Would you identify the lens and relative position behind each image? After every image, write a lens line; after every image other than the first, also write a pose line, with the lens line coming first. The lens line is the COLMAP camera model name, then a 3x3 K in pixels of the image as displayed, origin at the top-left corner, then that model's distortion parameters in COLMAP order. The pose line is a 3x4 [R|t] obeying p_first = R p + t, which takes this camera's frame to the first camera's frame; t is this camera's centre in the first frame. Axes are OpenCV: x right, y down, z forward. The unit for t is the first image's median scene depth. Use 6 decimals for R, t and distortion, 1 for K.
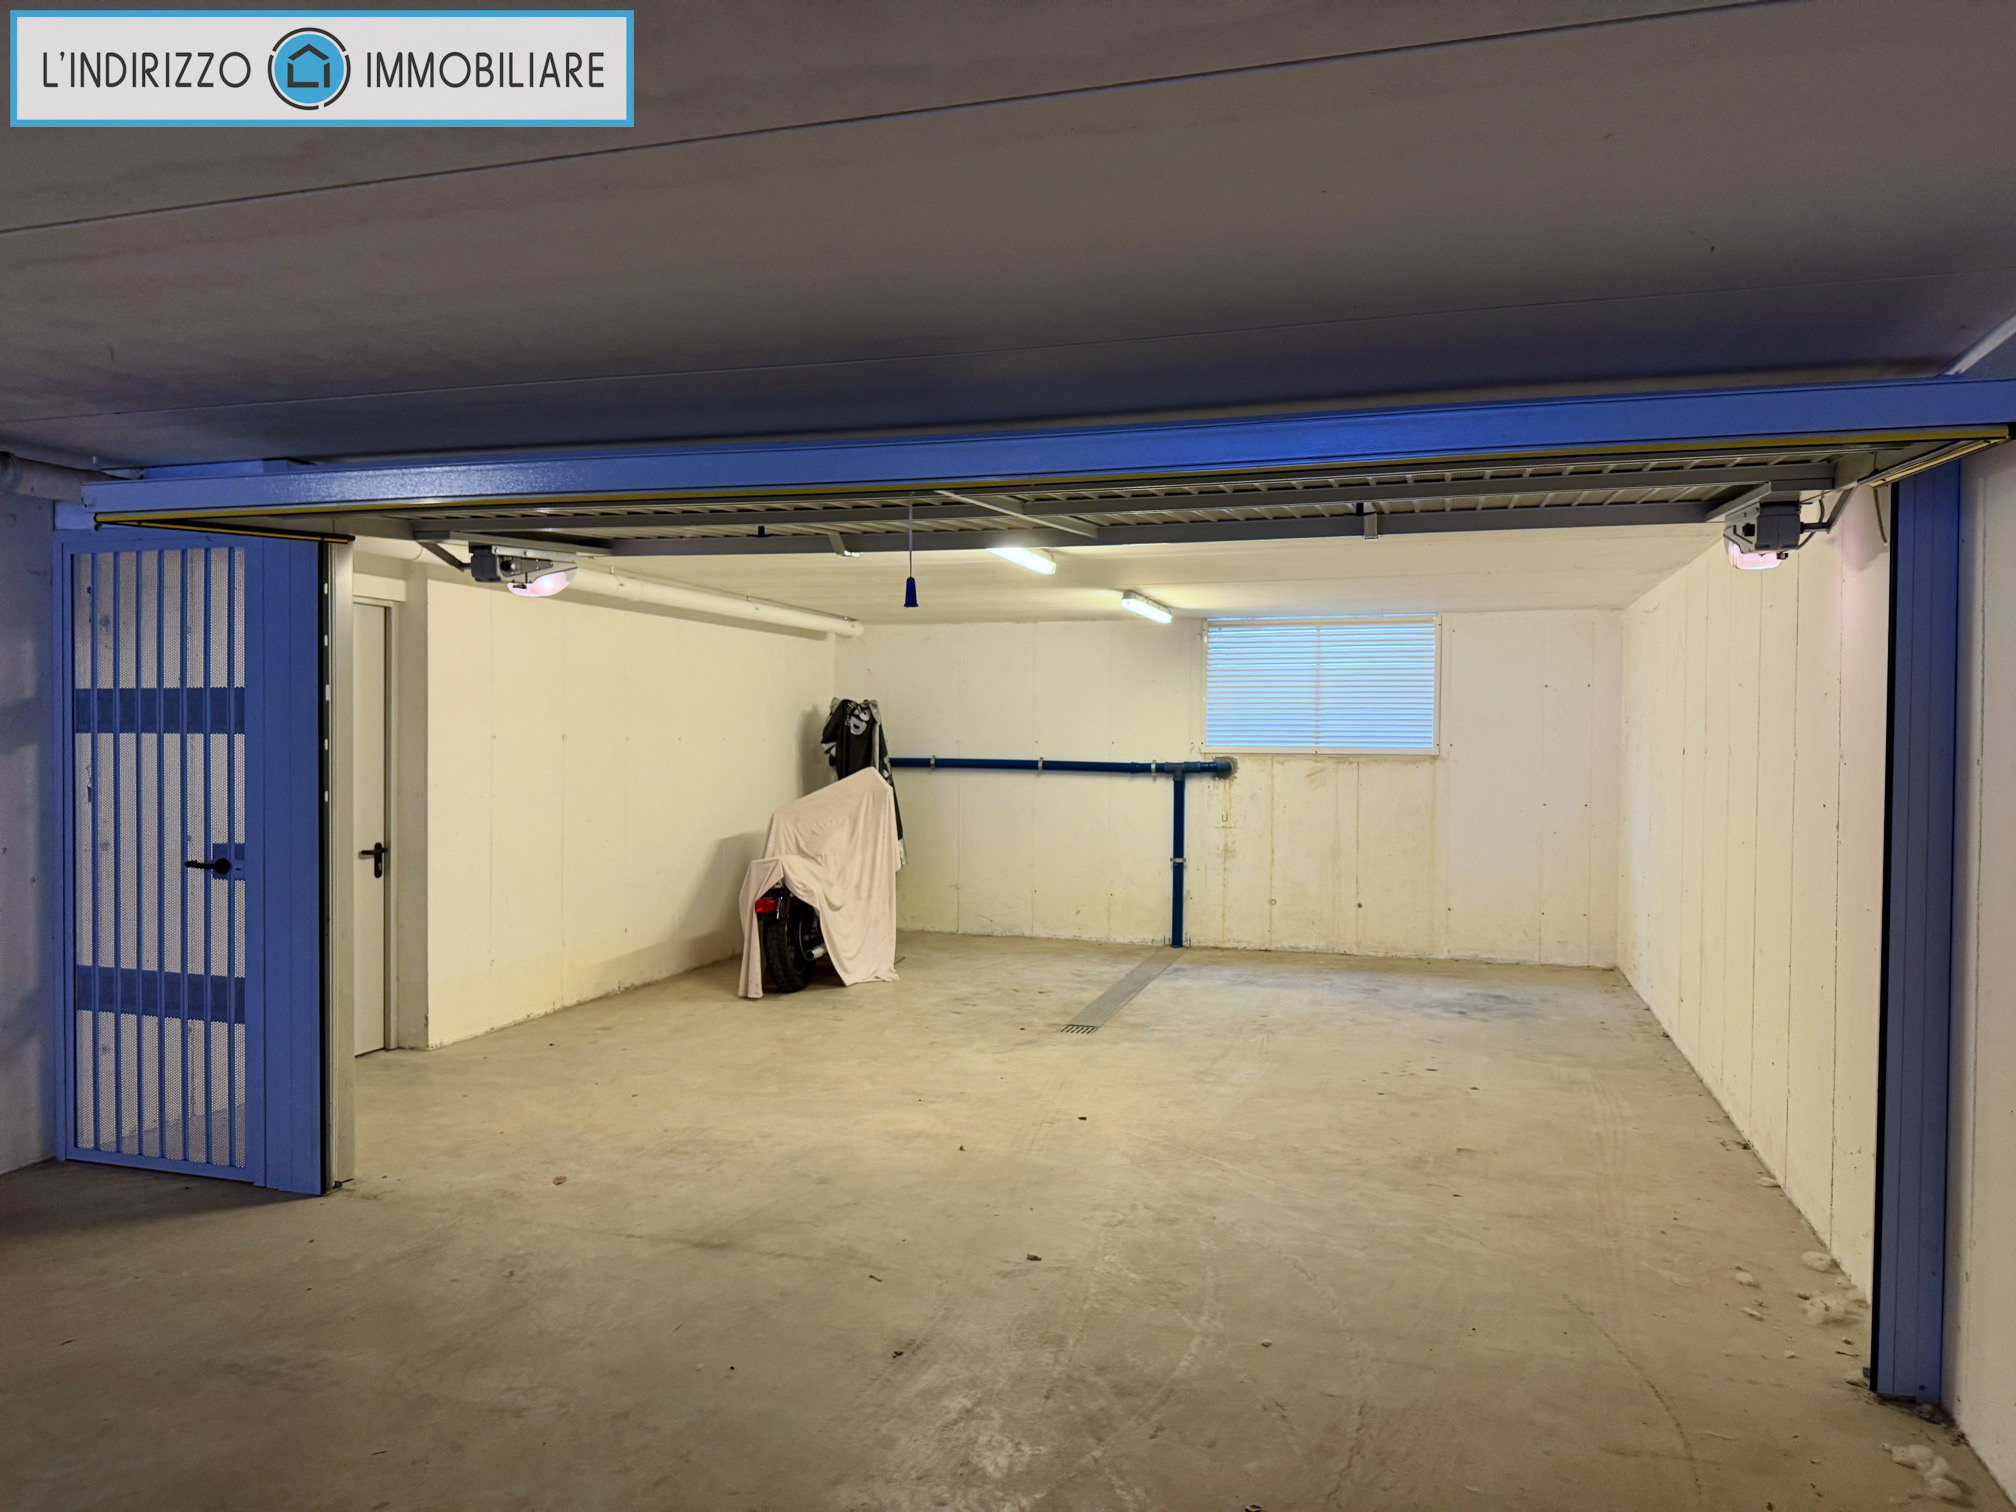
lens RADIAL K [[1409.4, 0, 1010.2], [0, 1409.4, 749.0], [0, 0, 1]] dist [0.075890, 0.000225]
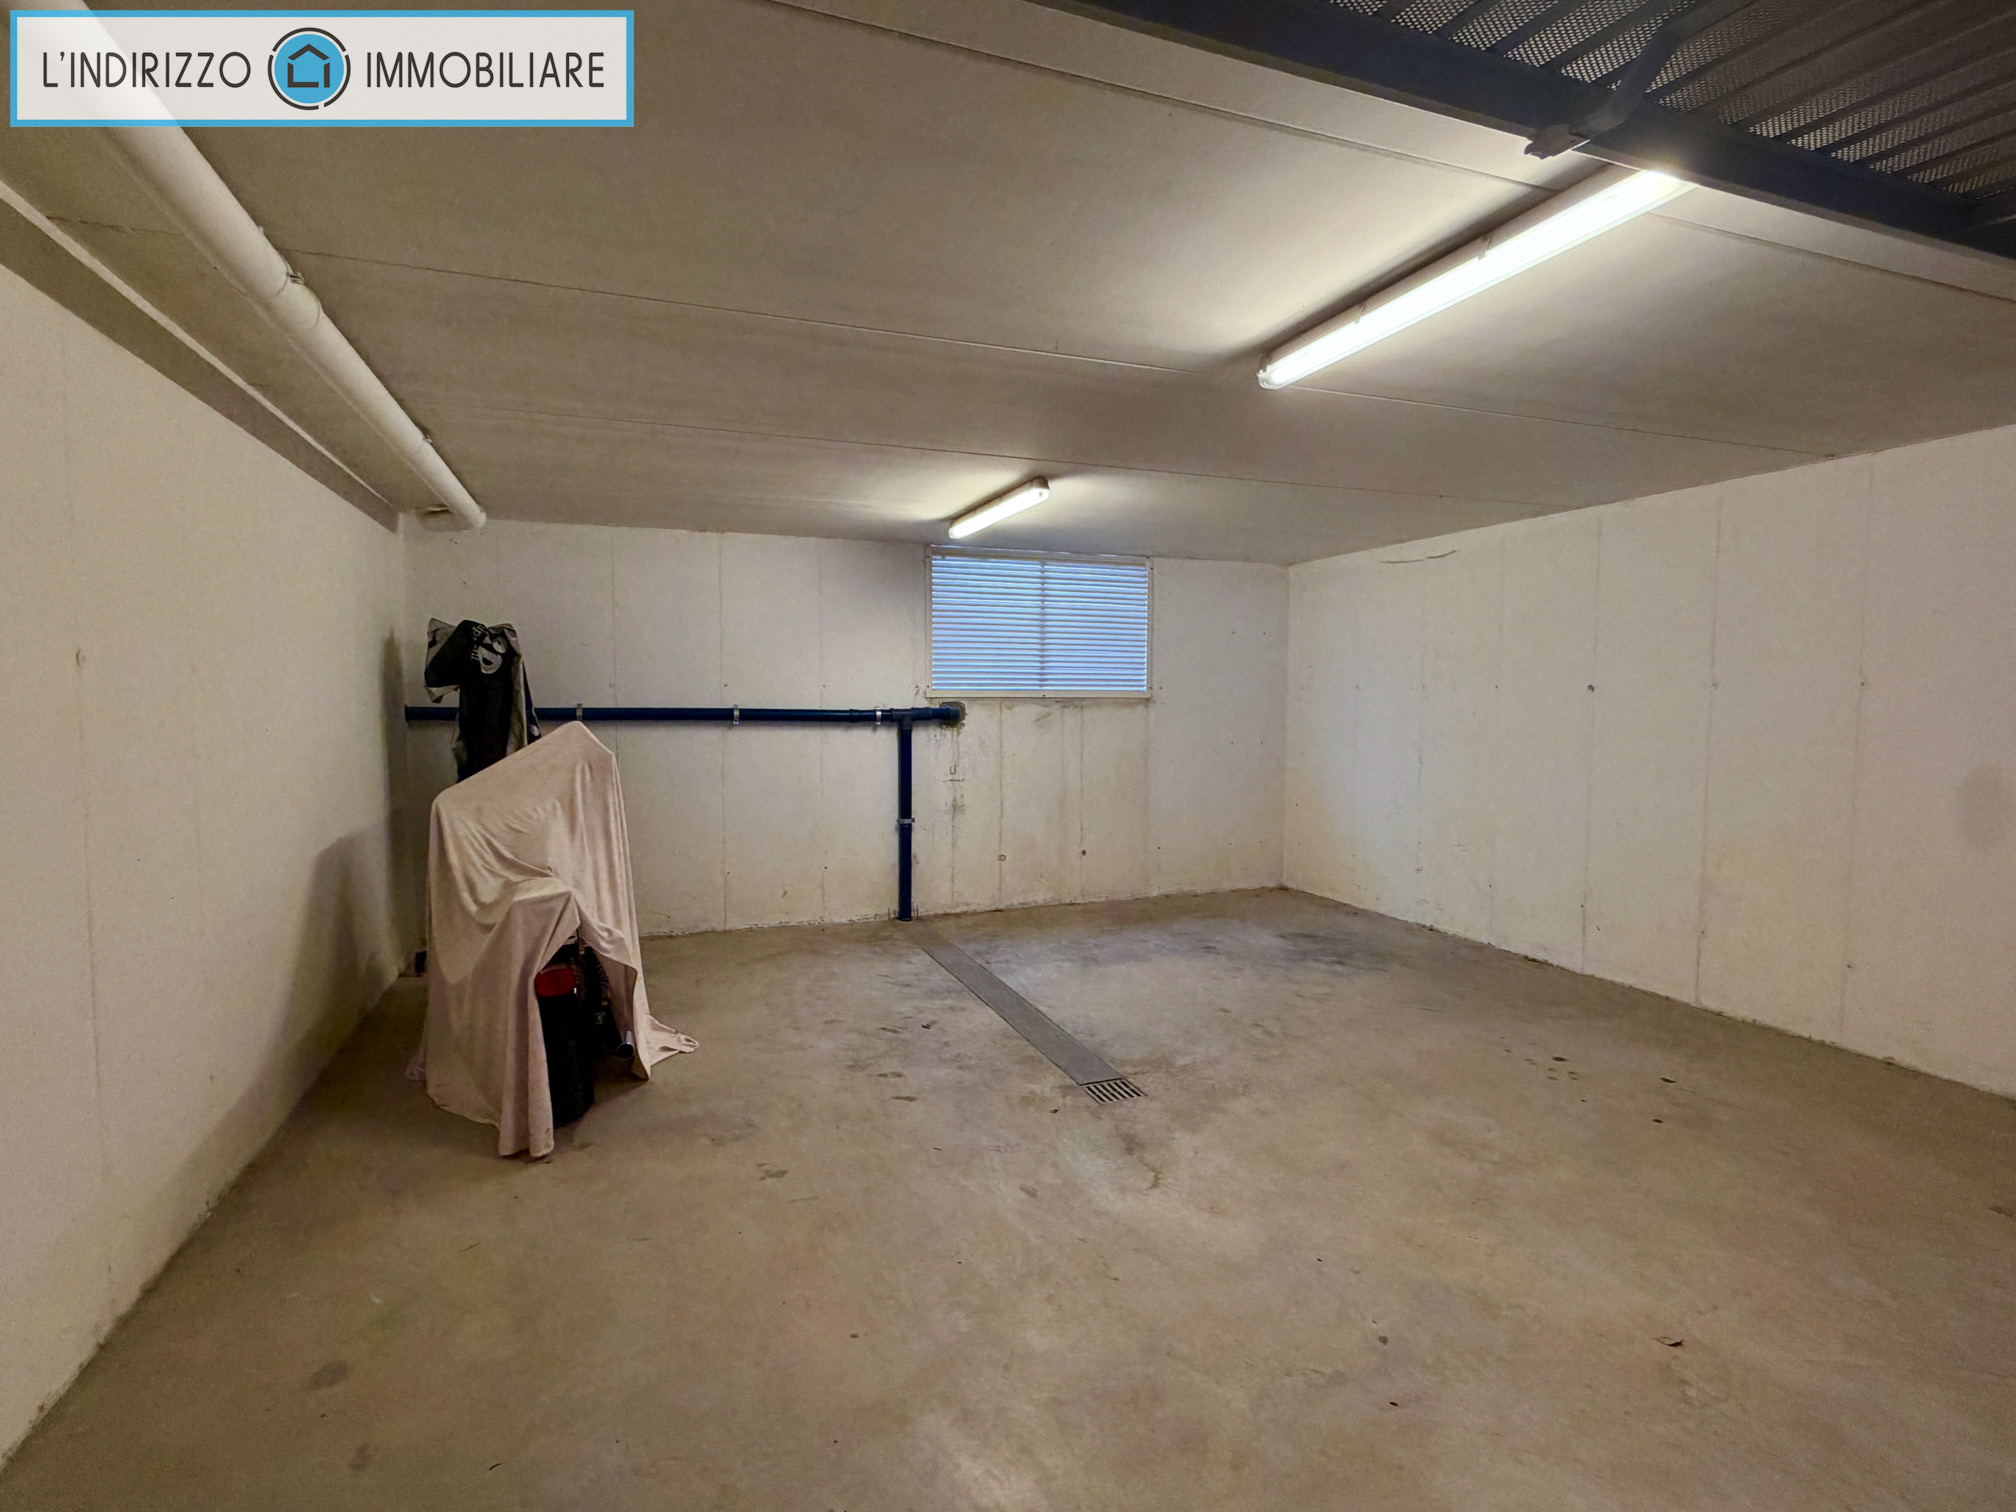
lens RADIAL K [[1008.0, 0, 1004.8], [0, 1008.0, 757.7], [0, 0, 1]] dist [-0.000278, -0.000469]
pose [[0.786953, -0.042504, 0.615547, -0.215364], [0.007592, 0.998216, 0.059221, 0.003129], [-0.616966, -0.041931, 0.785872, 0.475490]]
